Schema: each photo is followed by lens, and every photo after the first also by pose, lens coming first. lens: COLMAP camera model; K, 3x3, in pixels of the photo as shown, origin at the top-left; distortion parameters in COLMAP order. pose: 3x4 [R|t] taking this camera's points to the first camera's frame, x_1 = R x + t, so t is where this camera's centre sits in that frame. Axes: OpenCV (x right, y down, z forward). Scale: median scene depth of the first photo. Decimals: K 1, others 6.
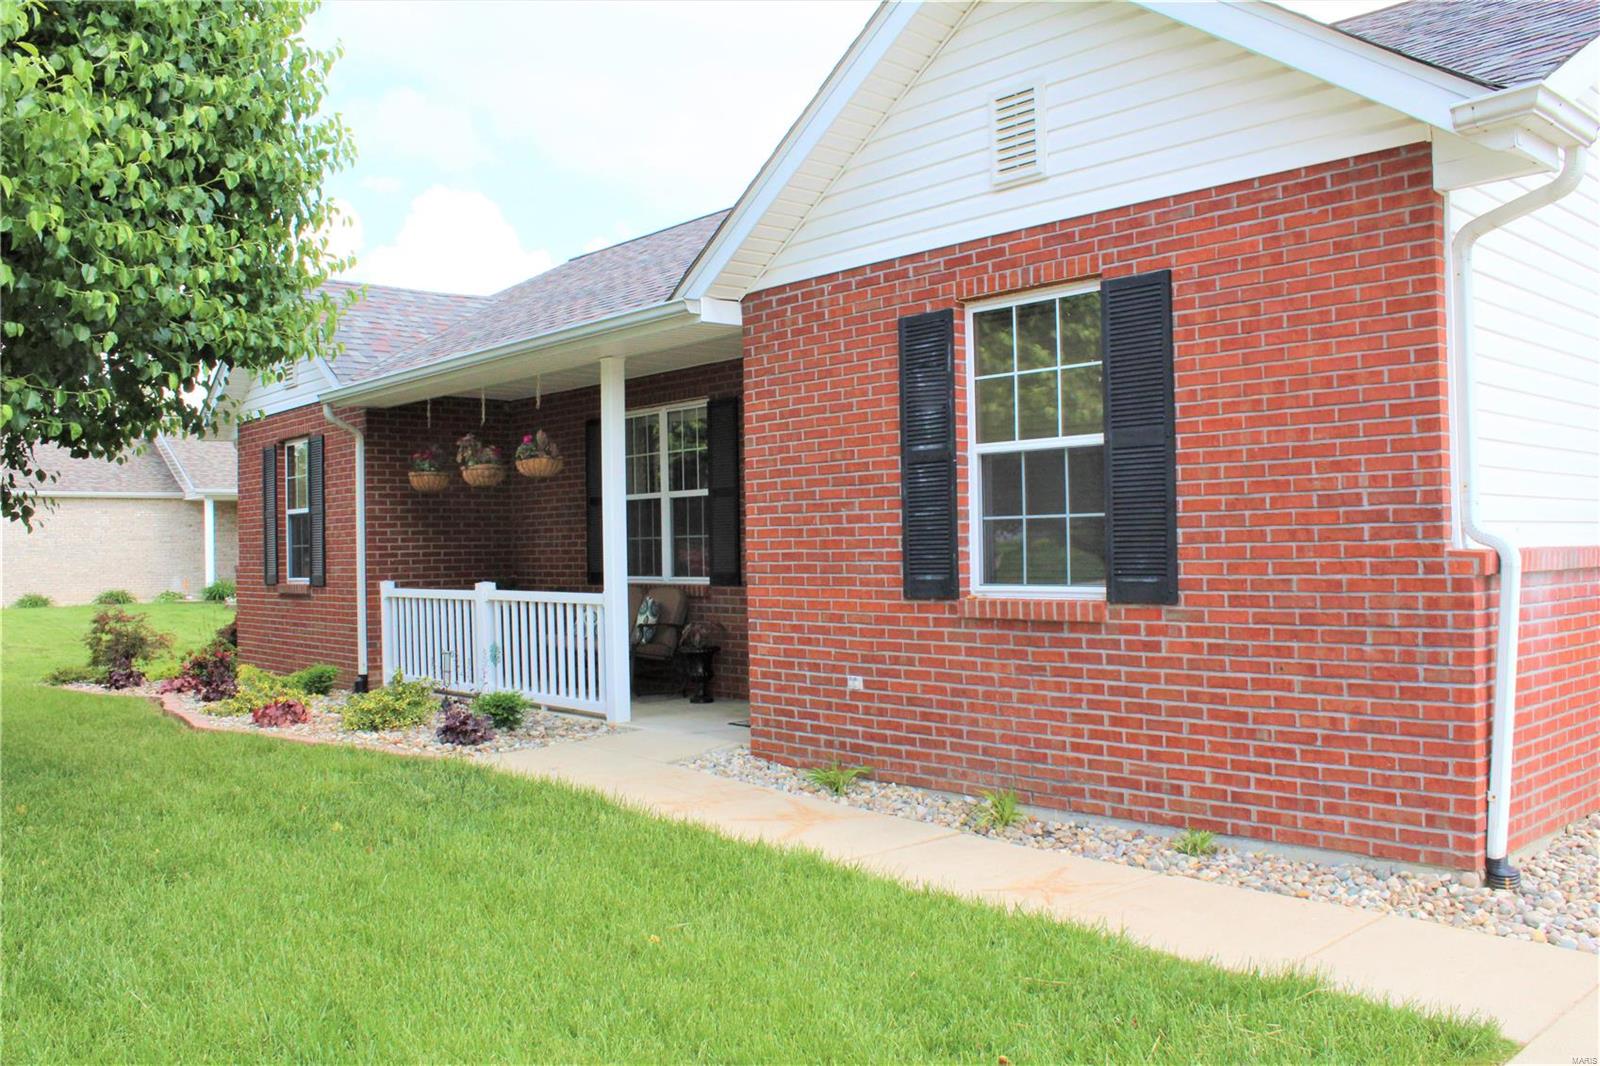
lens RADIAL K [[1335.2, 0, 798.8], [0, 1335.2, 544.7], [0, 0, 1]] dist [-0.165294, 0.152497]
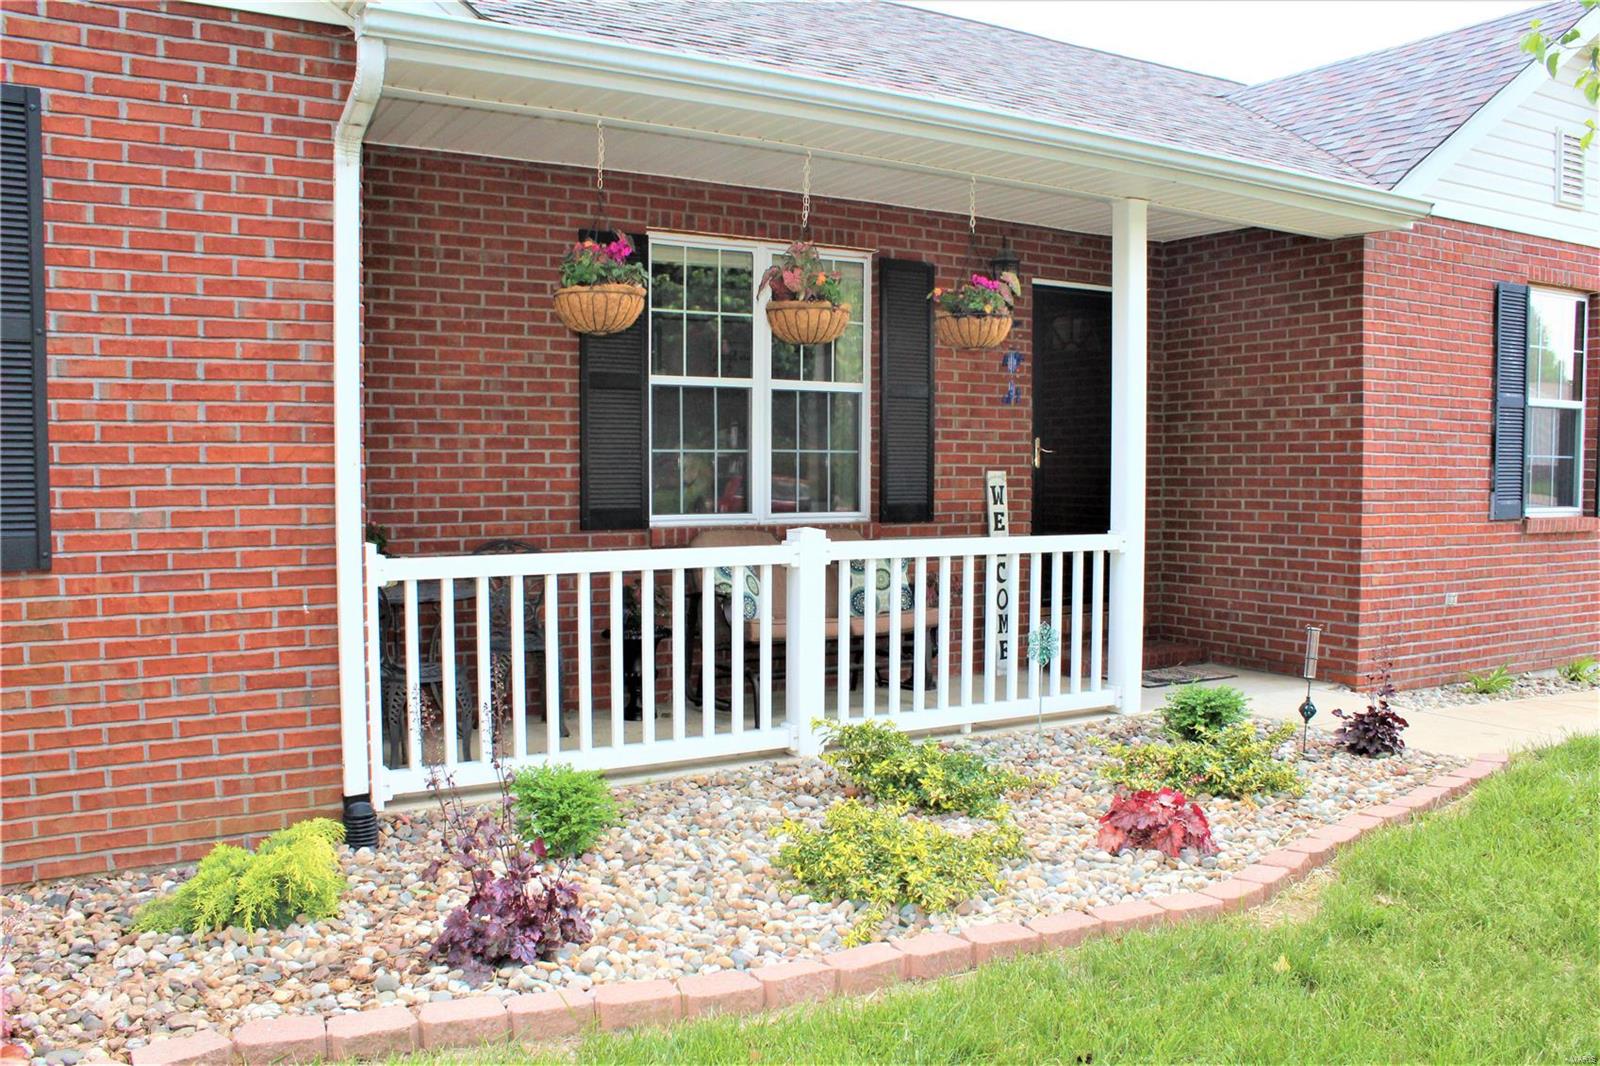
lens RADIAL K [[1335.2, 0, 803.1], [0, 1335.2, 552.2], [0, 0, 1]] dist [-0.165294, 0.152497]
pose [[0.186192, -0.046260, 0.981424, -1.165367], [-0.009605, 0.998758, 0.048899, 0.018281], [-0.982466, -0.018531, 0.185517, 1.397208]]
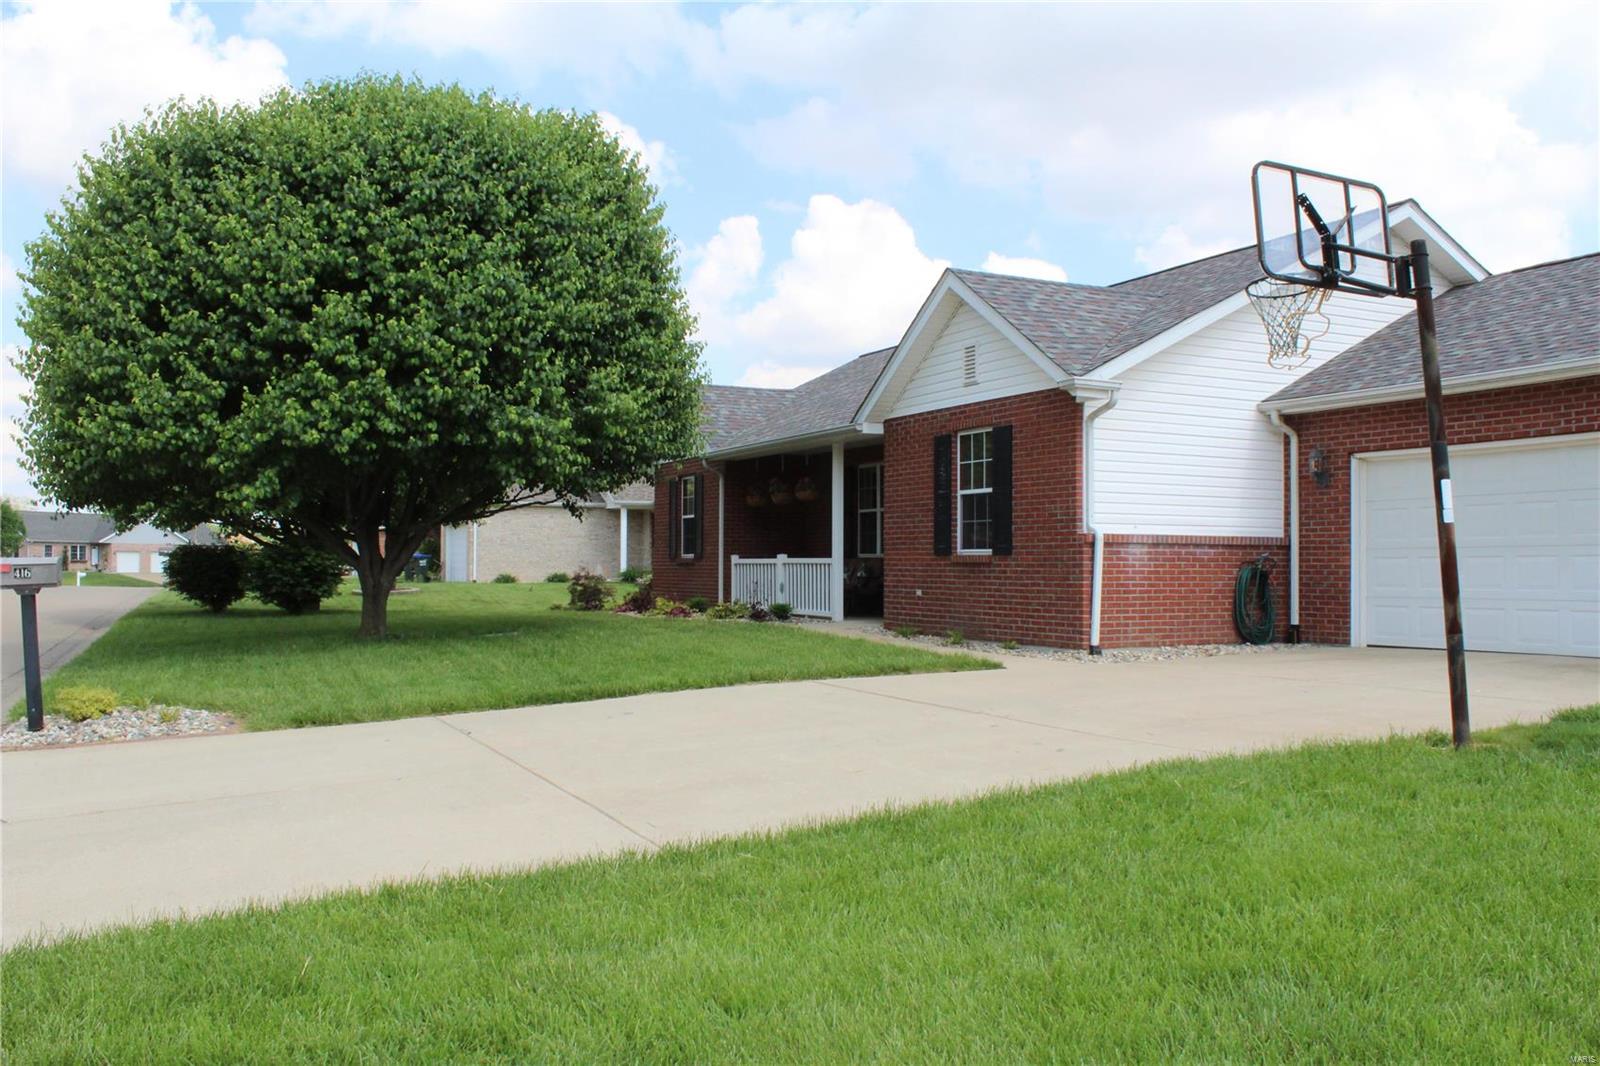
lens RADIAL K [[1335.2, 0, 795.2], [0, 1335.2, 542.5], [0, 0, 1]] dist [-0.165294, 0.152497]
pose [[0.959580, 0.015981, -0.280982, 0.508197], [-0.018851, 0.999794, -0.007516, 0.039986], [0.280804, 0.012509, 0.959684, -1.337867]]
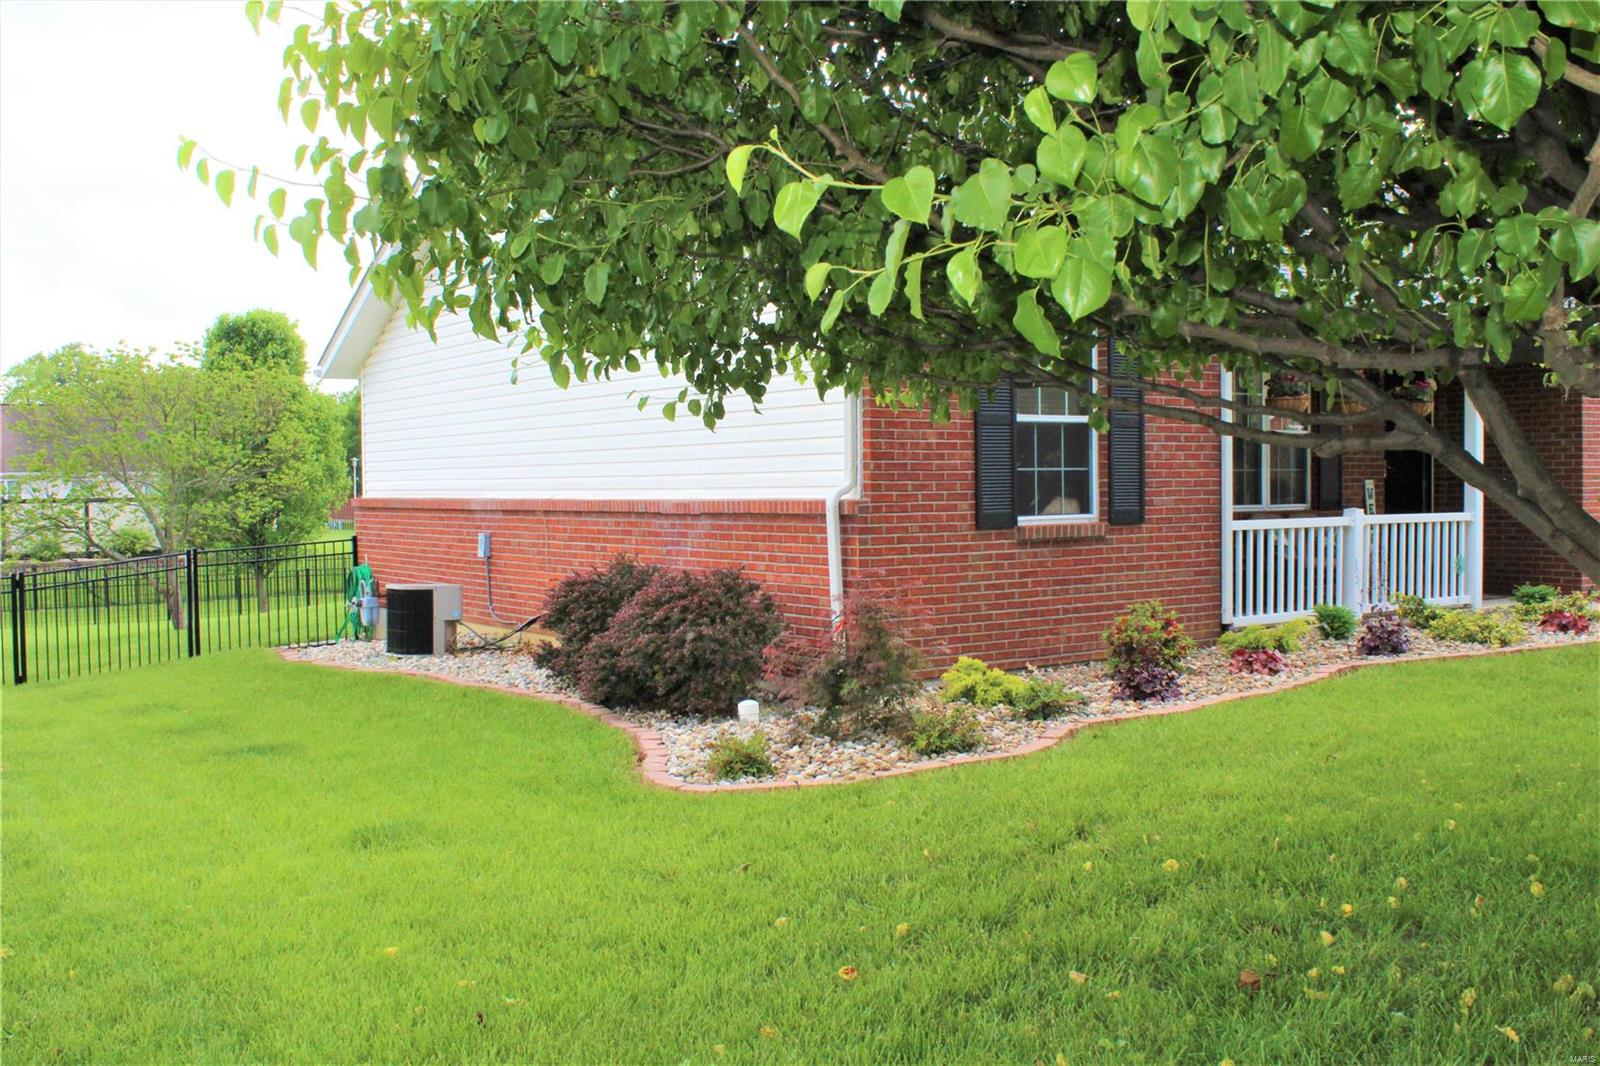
lens RADIAL K [[1559.5, 0, 818.9], [0, 1559.5, 548.3], [0, 0, 1]] dist [-0.090493, 0.000000]
pose [[0.113087, -0.029285, 0.993153, -2.348995], [0.002828, 0.999571, 0.029152, 0.035742], [-0.993581, -0.000488, 0.113121, 1.991602]]
